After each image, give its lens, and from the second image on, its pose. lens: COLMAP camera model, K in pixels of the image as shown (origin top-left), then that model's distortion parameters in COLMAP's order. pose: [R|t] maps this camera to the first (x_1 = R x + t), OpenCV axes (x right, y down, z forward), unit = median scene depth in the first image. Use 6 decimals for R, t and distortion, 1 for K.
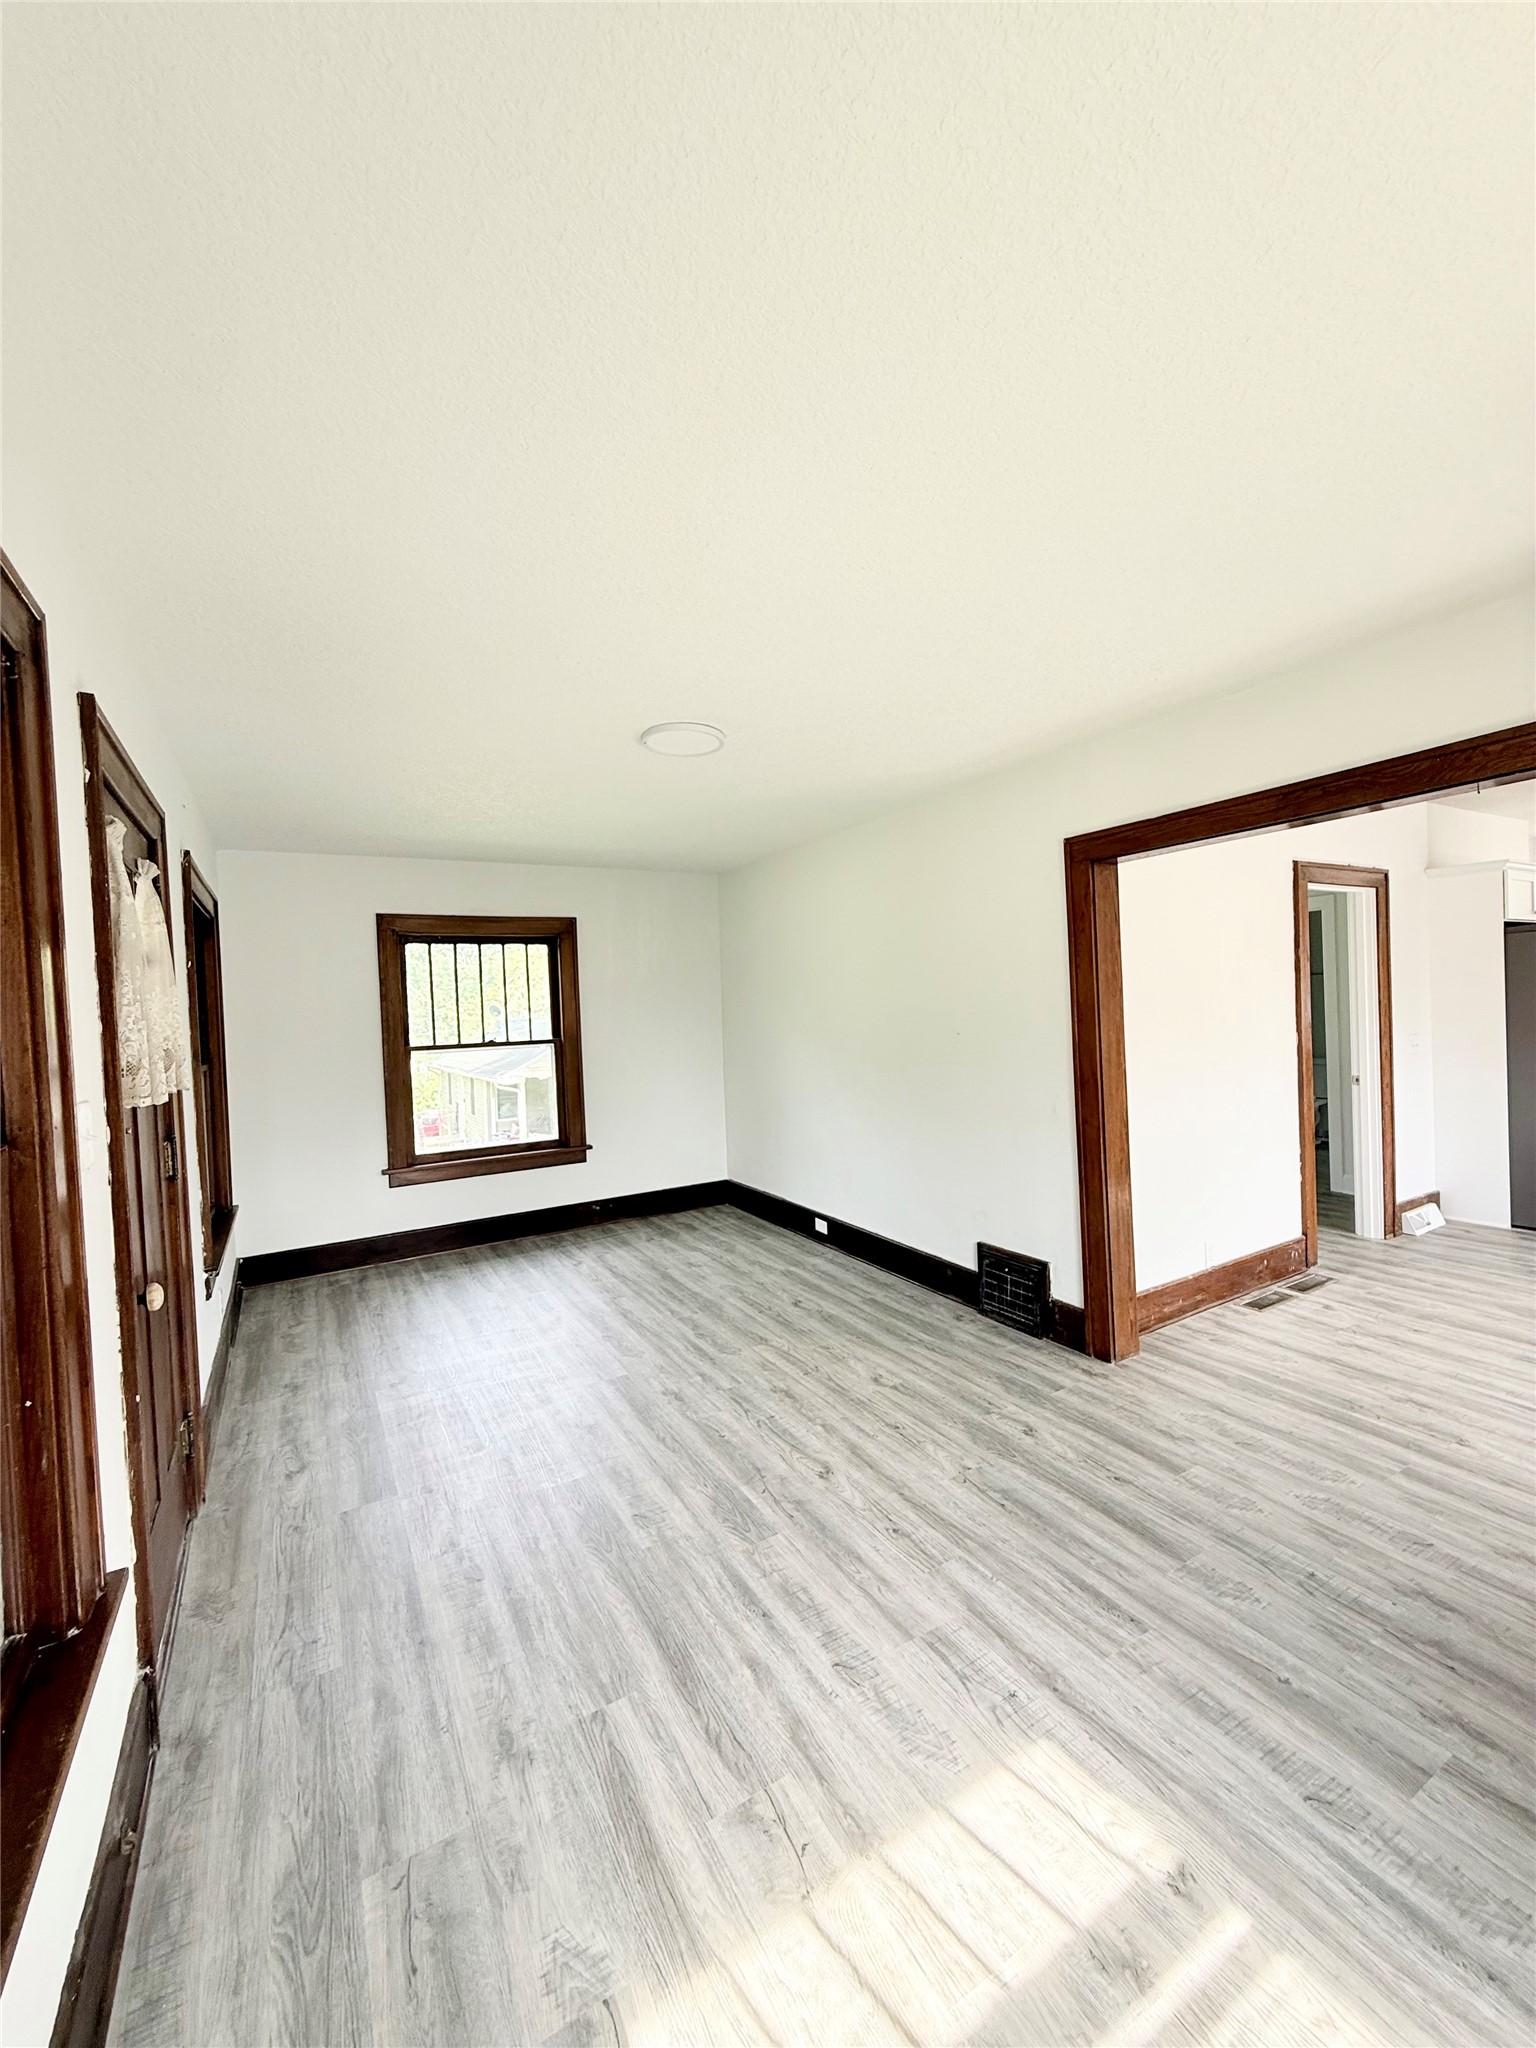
lens RADIAL K [[816.2, 0, 770.9], [0, 816.2, 1020.9], [0, 0, 1]] dist [0.000285, 0.000568]
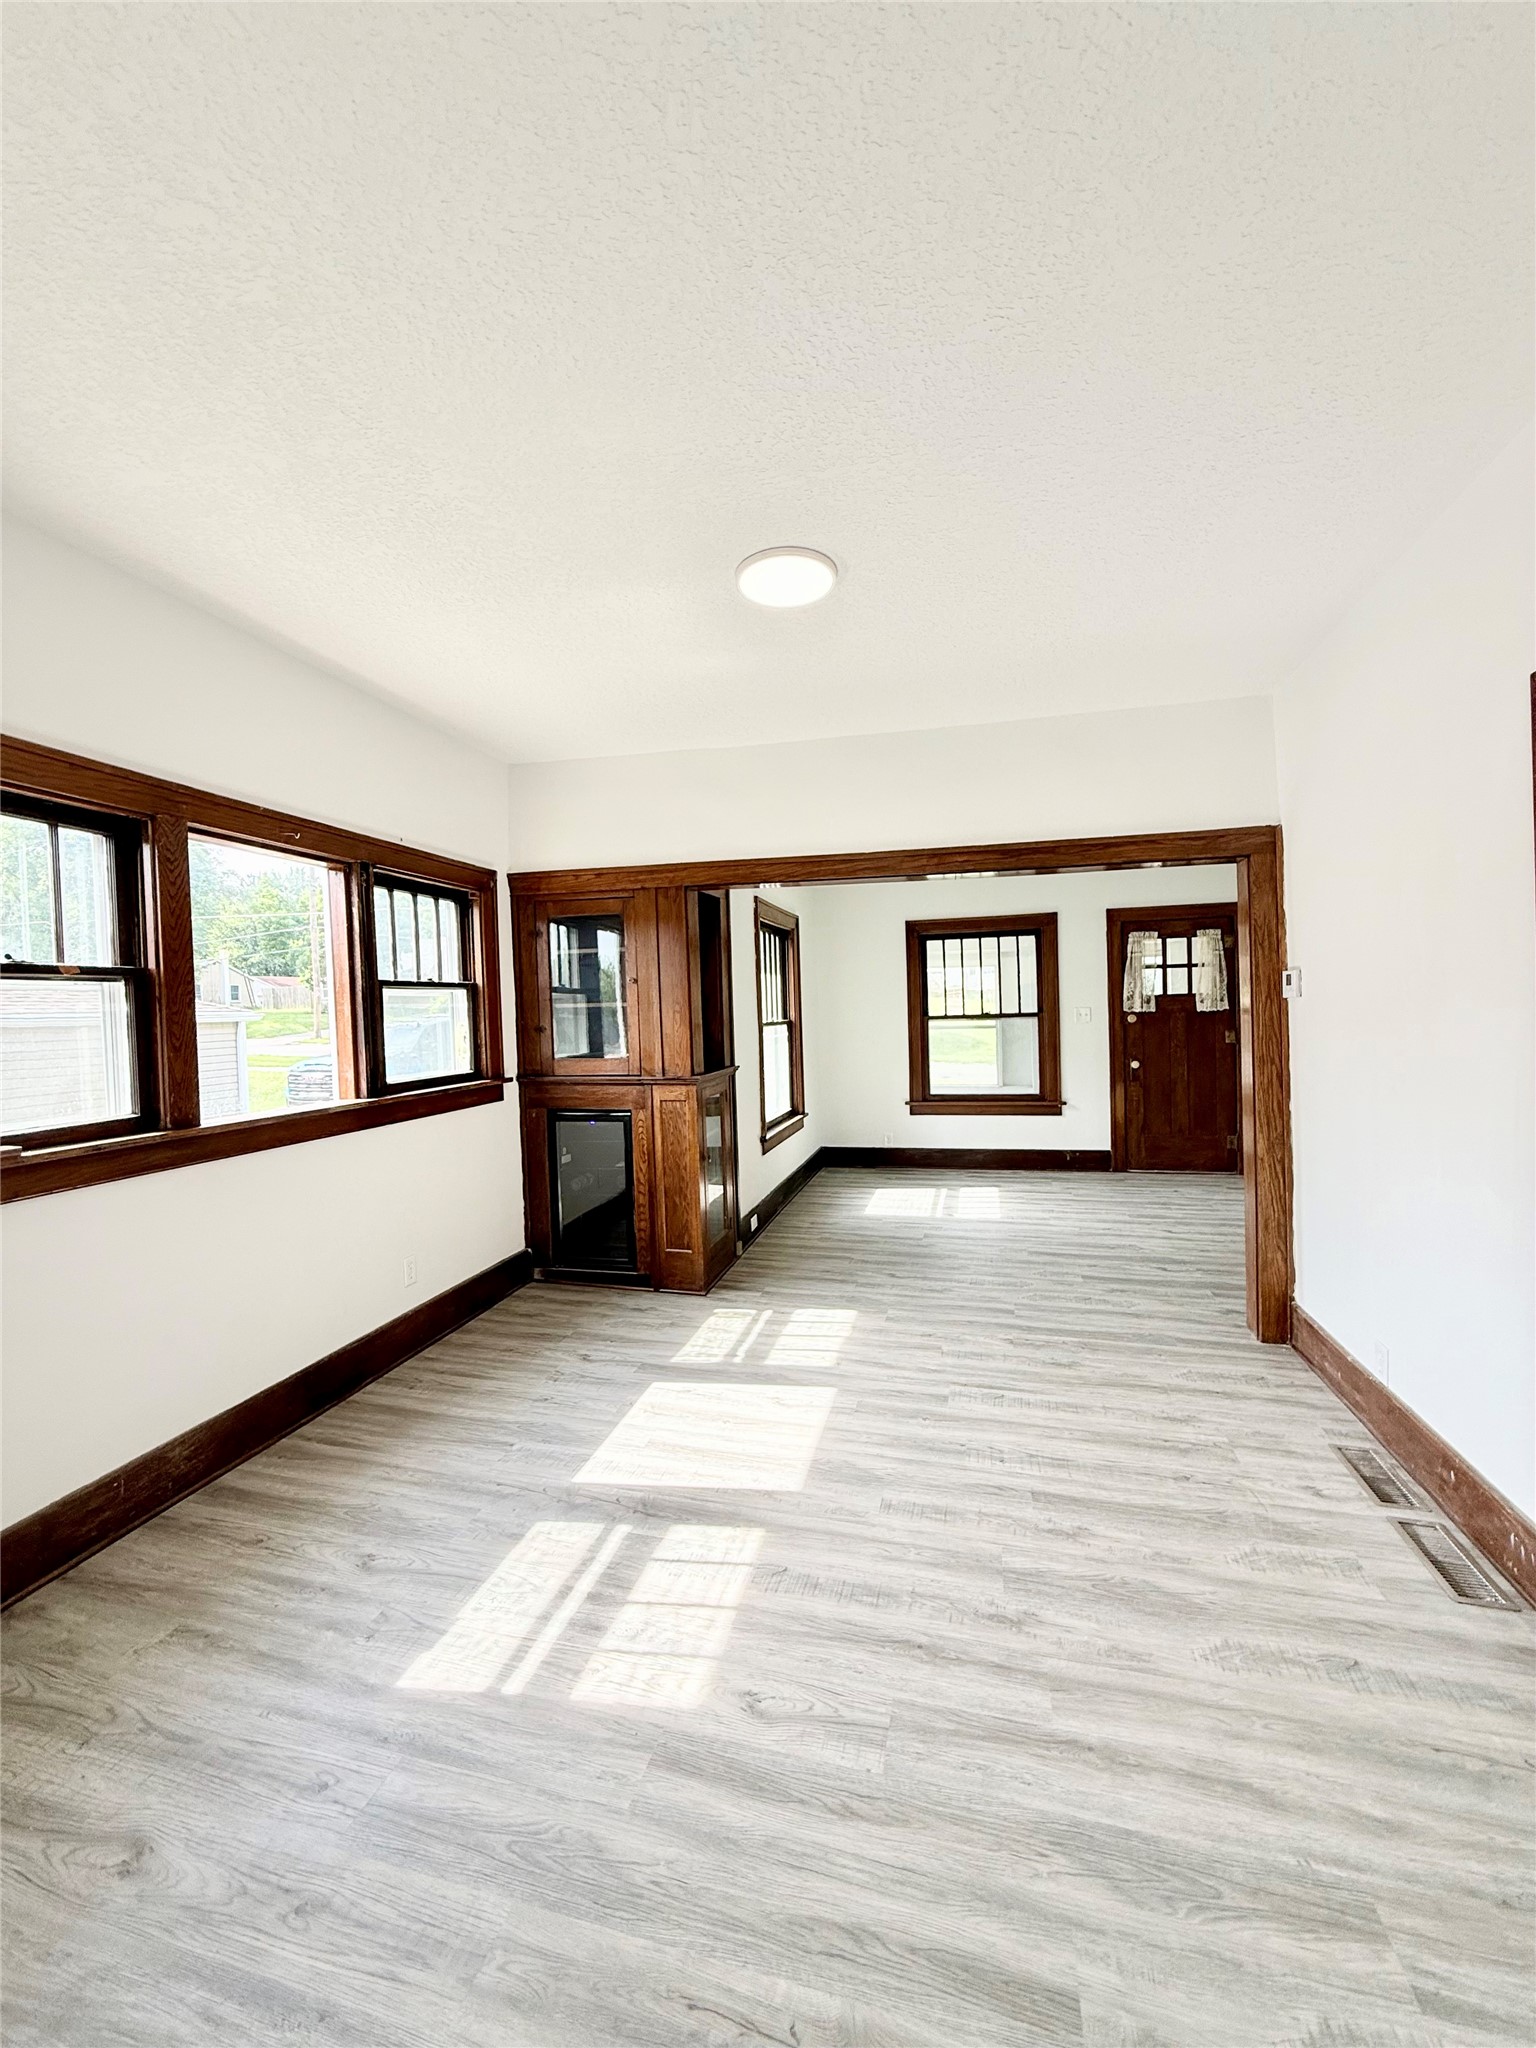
lens RADIAL K [[816.2, 0, 769.7], [0, 816.2, 1023.1], [0, 0, 1]] dist [0.000285, 0.000568]
pose [[-0.704021, 0.072316, -0.706487, 1.430049], [0.042529, 0.997310, 0.059704, -0.064904], [0.708904, 0.011987, -0.705203, 1.171117]]
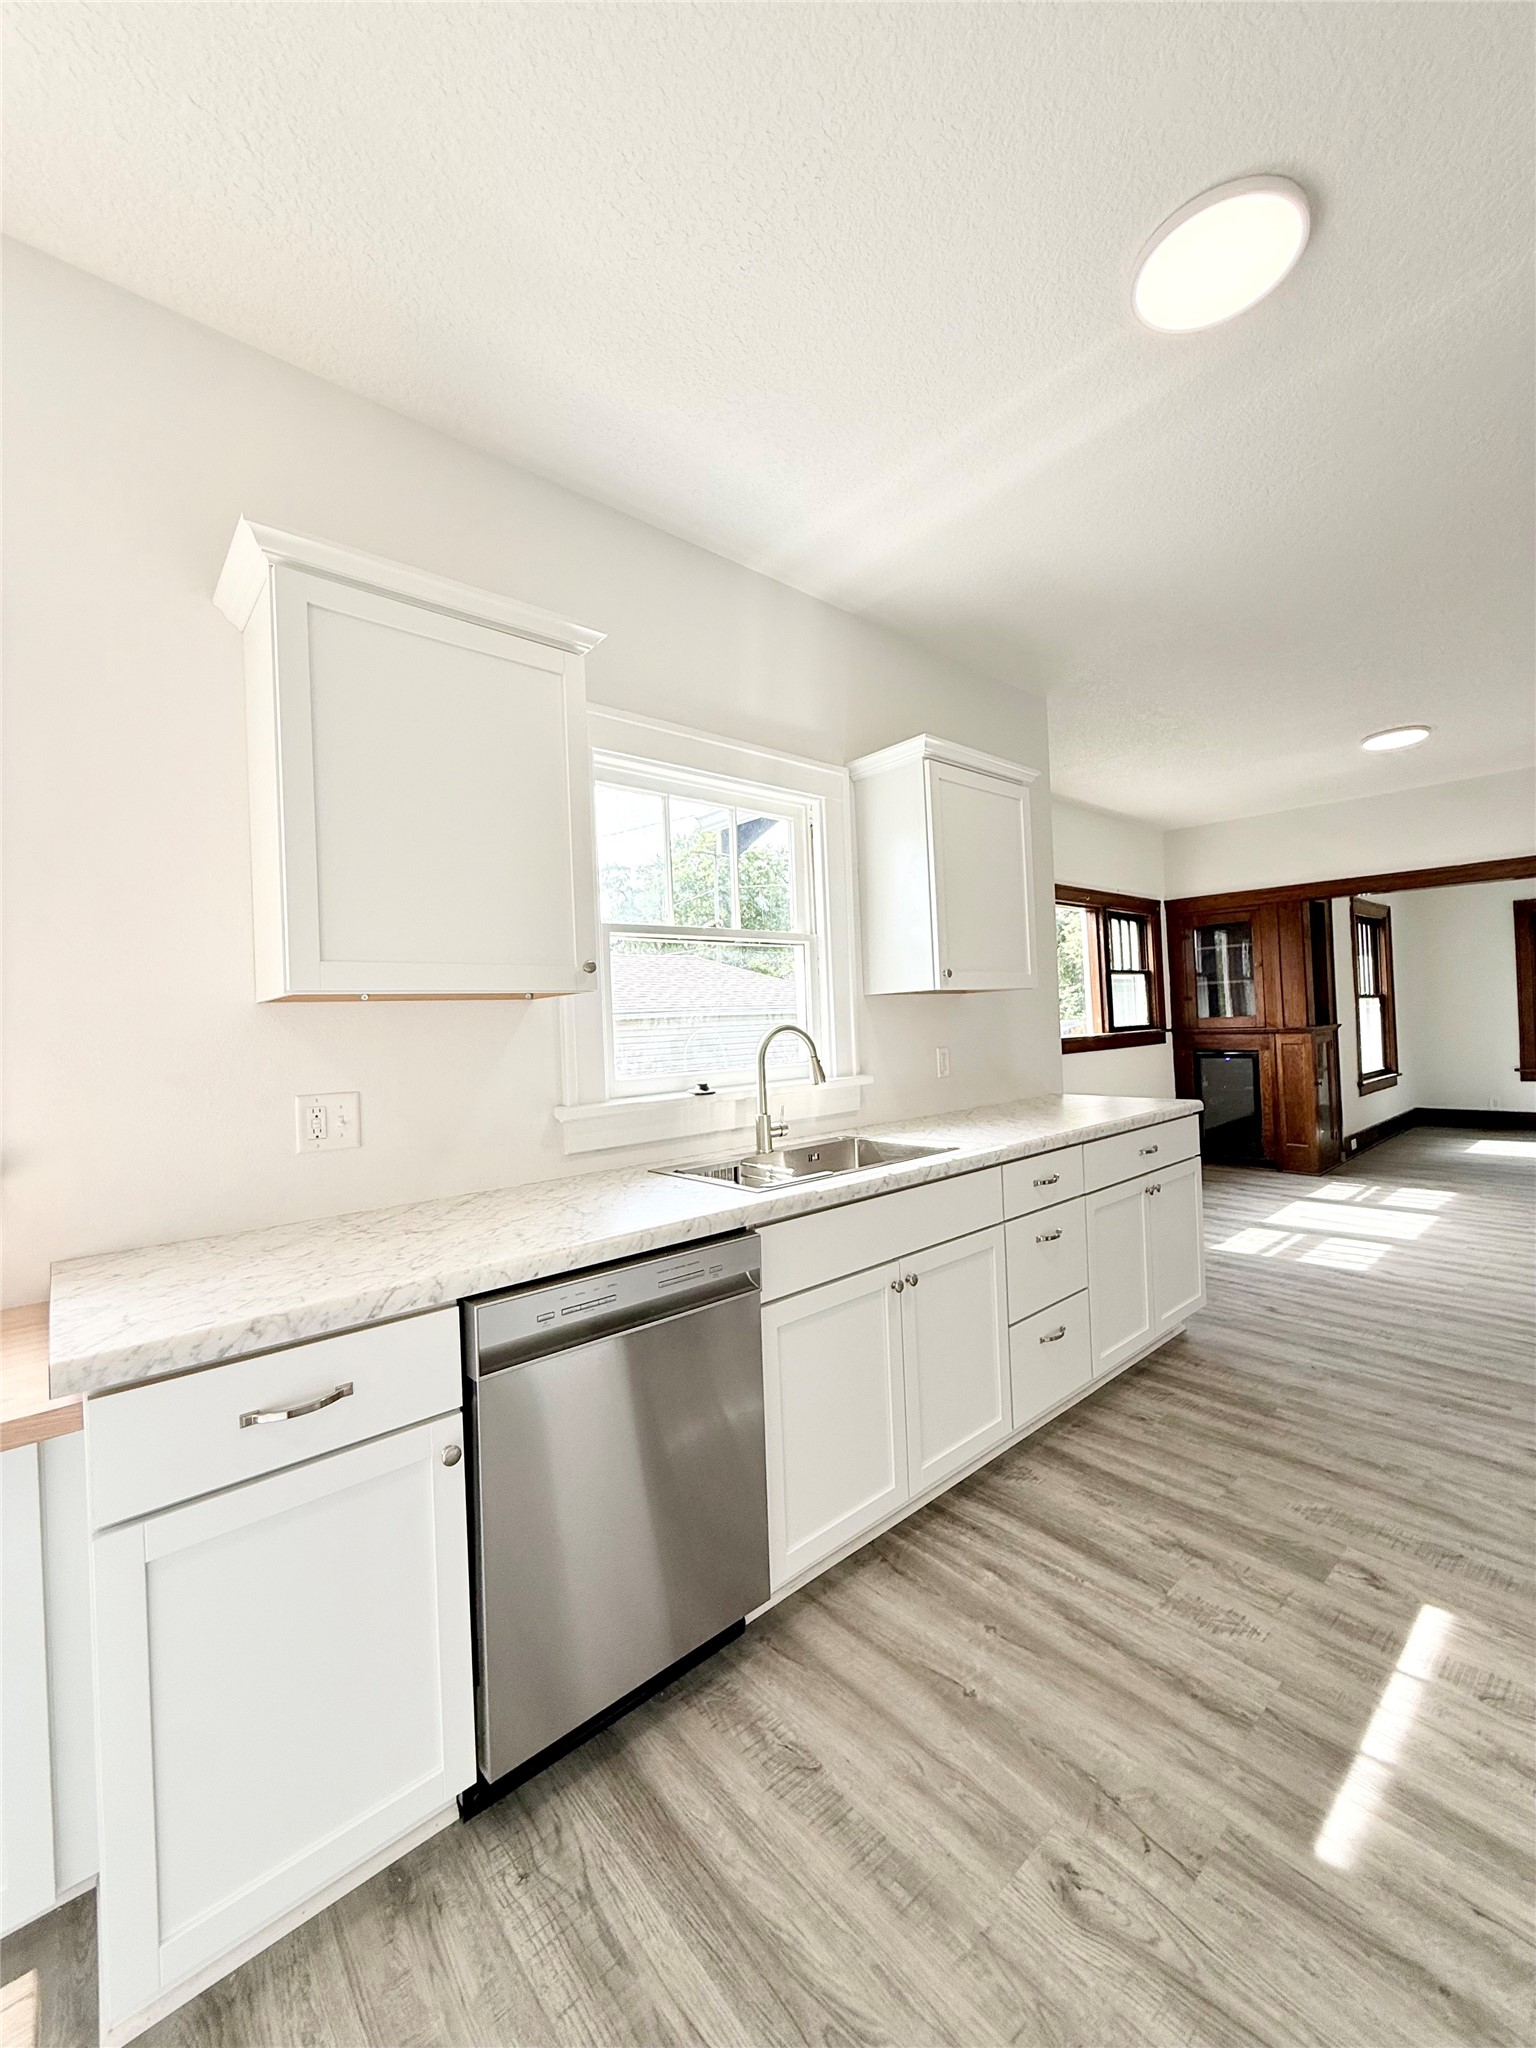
lens RADIAL K [[816.2, 0, 769.8], [0, 816.2, 1024.9], [0, 0, 1]] dist [0.000285, 0.000568]
pose [[-0.979129, 0.081351, -0.186246, 2.080730], [0.078048, 0.996636, 0.025007, -0.061236], [0.187654, 0.009949, -0.982185, 1.716608]]
